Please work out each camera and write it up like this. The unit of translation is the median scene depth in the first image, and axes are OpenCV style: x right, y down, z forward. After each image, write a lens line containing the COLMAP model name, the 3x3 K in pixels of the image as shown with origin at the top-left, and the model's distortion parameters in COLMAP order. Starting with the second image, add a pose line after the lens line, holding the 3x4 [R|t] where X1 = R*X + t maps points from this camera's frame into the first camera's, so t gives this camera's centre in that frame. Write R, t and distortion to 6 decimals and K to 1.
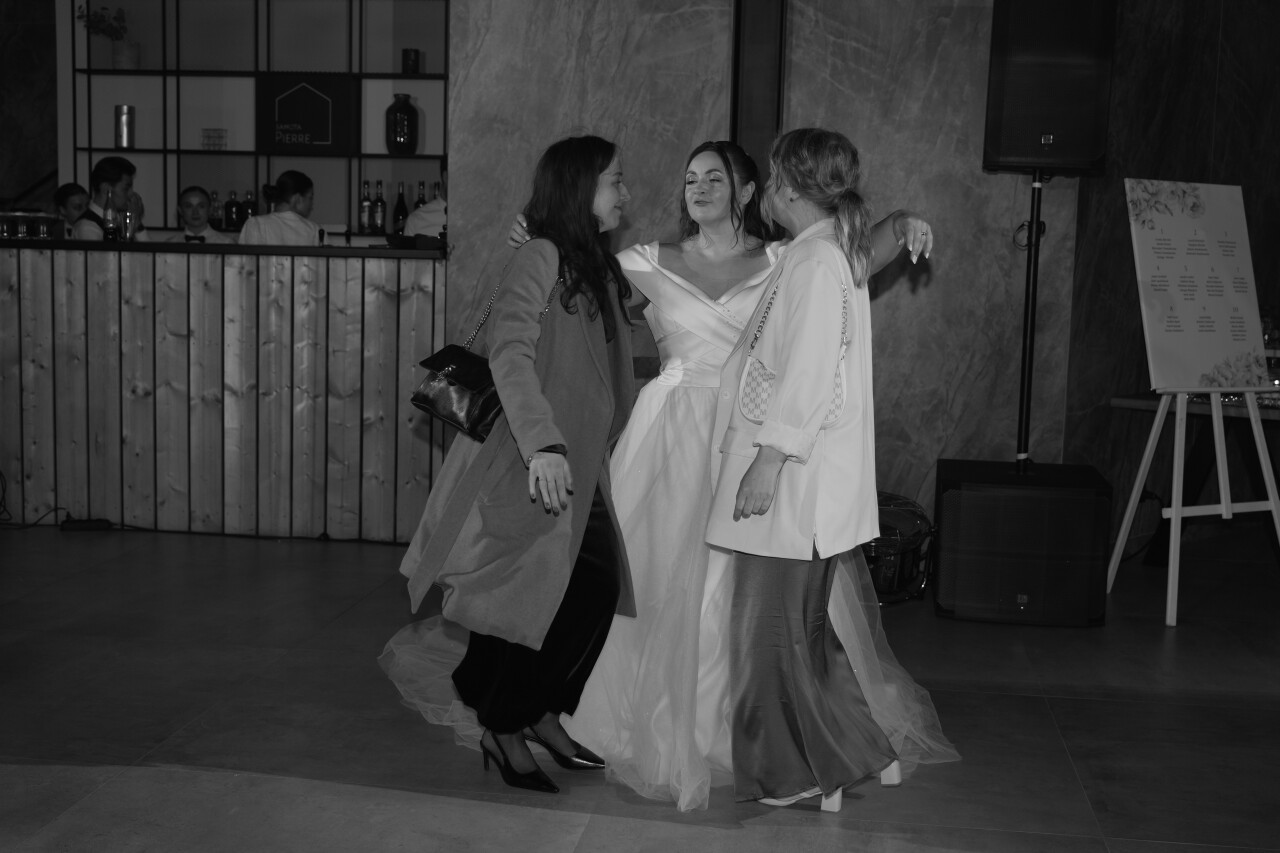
lens RADIAL K [[1602.5, 0, 635.2], [0, 1602.5, 428.4], [0, 0, 1]] dist [0.008084, 0.000000]
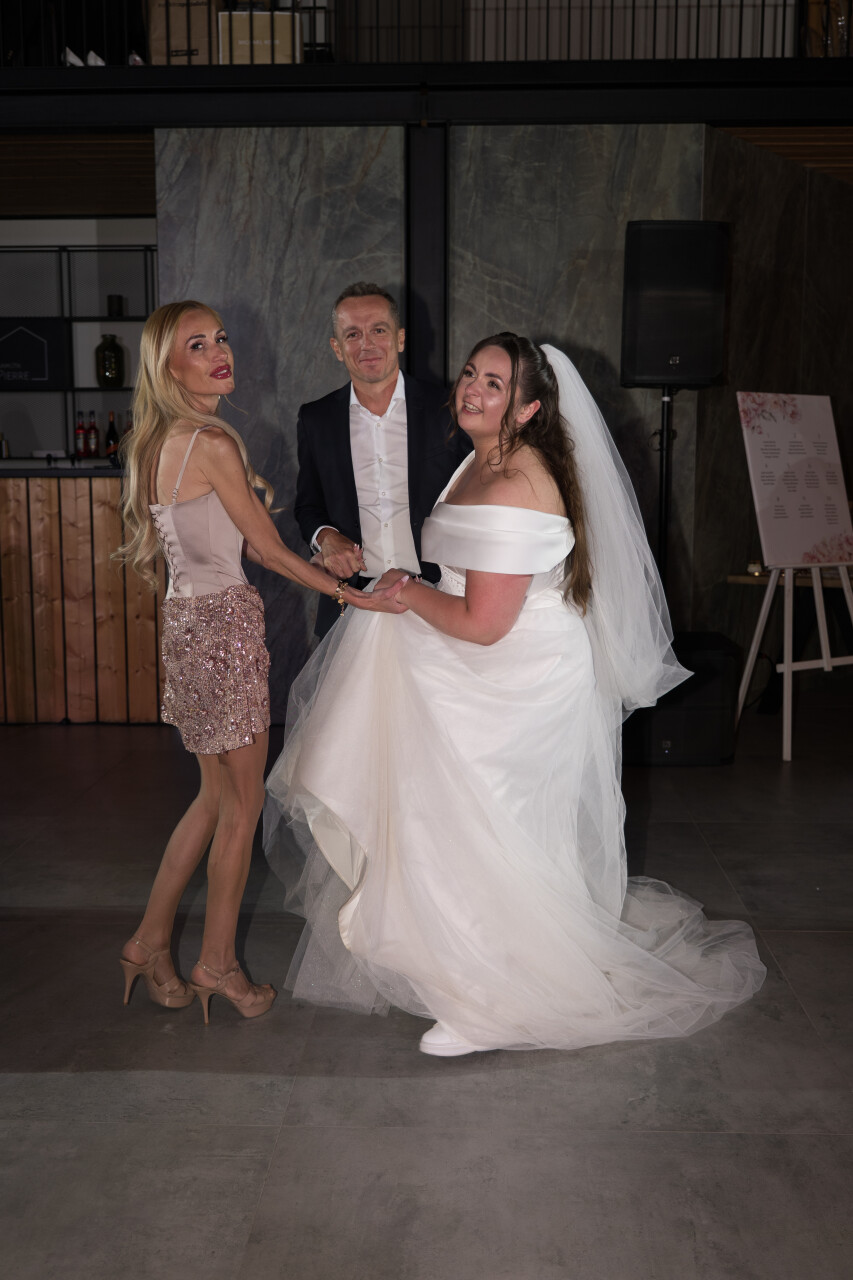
lens RADIAL K [[1378.2, 0, 423.4], [0, 1378.2, 656.3], [0, 0, 1]] dist [-0.000757, 0.000000]
pose [[0.995056, -0.041609, 0.090184, -0.026571], [0.039252, 0.998844, 0.027752, 0.003789], [-0.091235, -0.024075, 0.995538, -0.010312]]
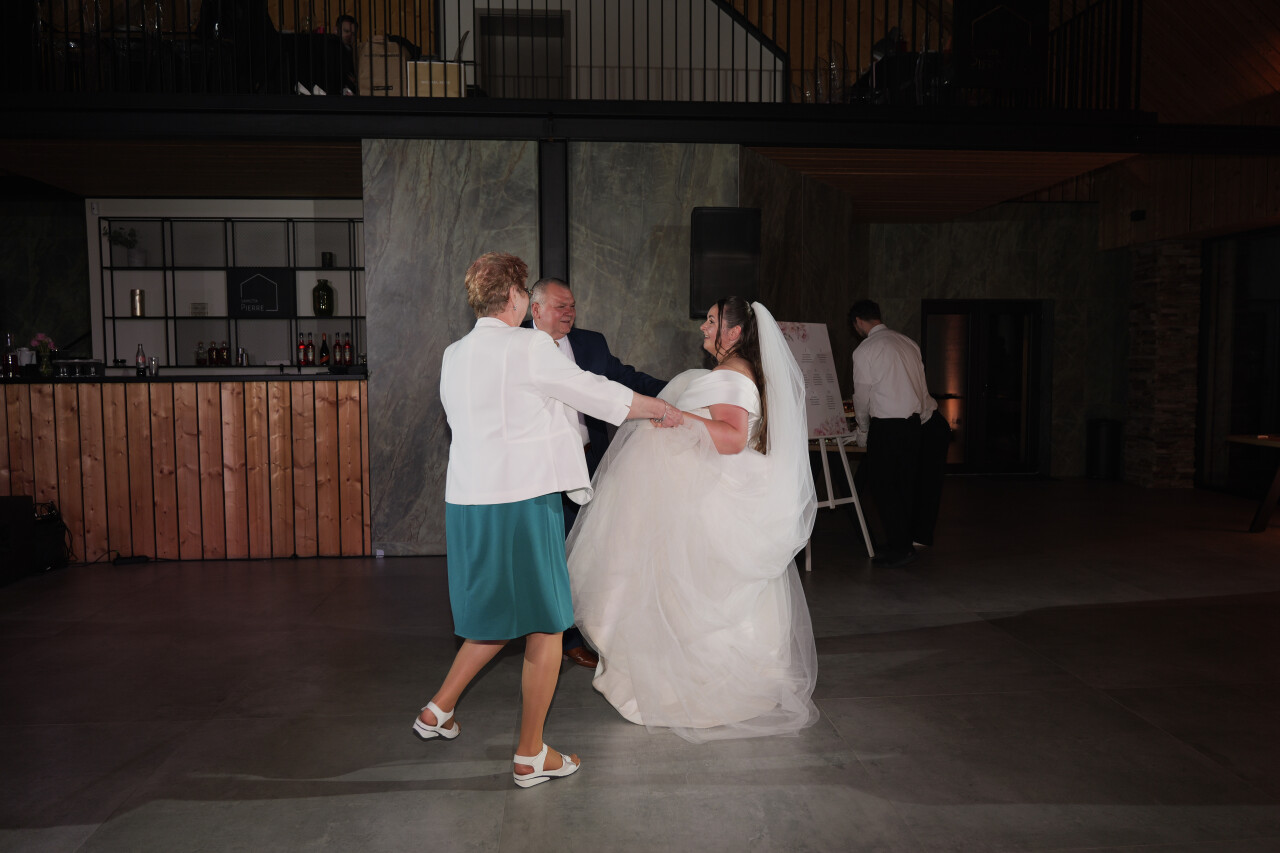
lens RADIAL K [[930.3, 0, 636.2], [0, 930.3, 427.2], [0, 0, 1]] dist [-0.002264, -0.006421]
pose [[0.976799, -0.047396, 0.208847, -0.051251], [0.056519, 0.997681, -0.037931, -0.006449], [-0.206565, 0.048855, 0.977212, 0.022845]]
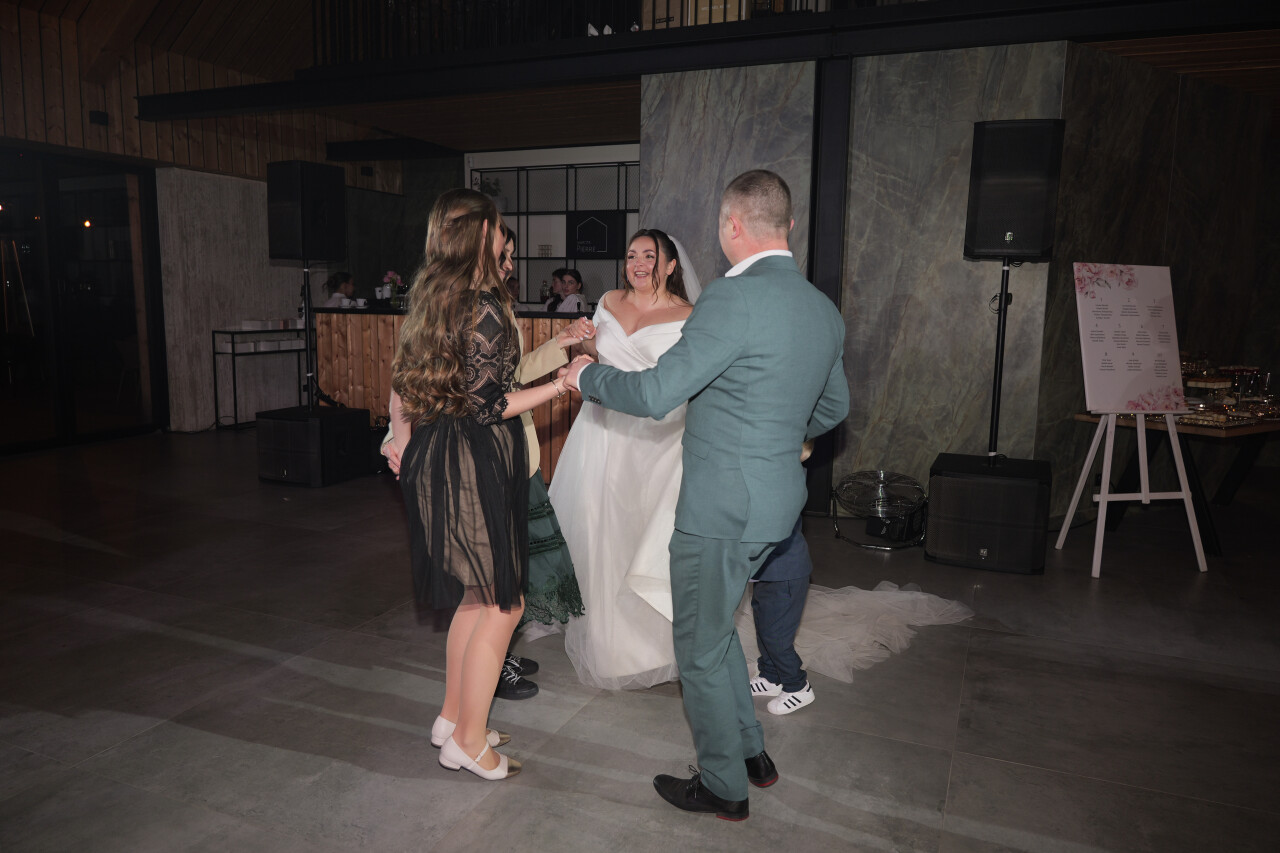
lens RADIAL K [[890.1, 0, 634.5], [0, 890.1, 429.5], [0, 0, 1]] dist [-0.011599, -0.001965]
pose [[0.965102, 0.027766, -0.260398, 0.121397], [-0.022233, 0.999461, 0.024169, -0.015539], [0.260929, -0.017536, 0.965199, 0.117231]]
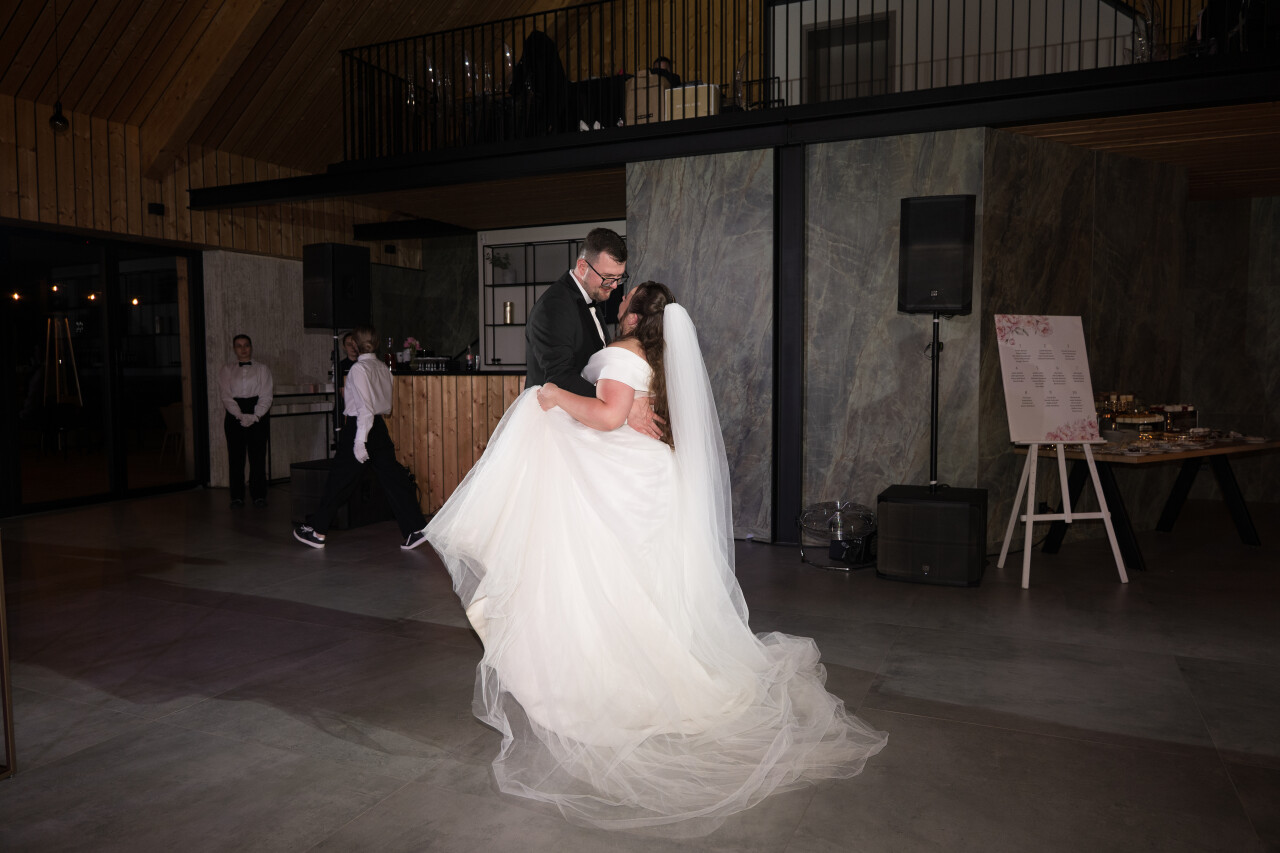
lens RADIAL K [[890.1, 0, 633.9], [0, 890.1, 425.6], [0, 0, 1]] dist [-0.011599, -0.001965]
pose [[0.958352, -0.010335, -0.285404, 0.184407], [-0.005266, 0.998536, -0.053840, 0.008440], [0.285542, 0.053101, 0.956894, 0.021515]]
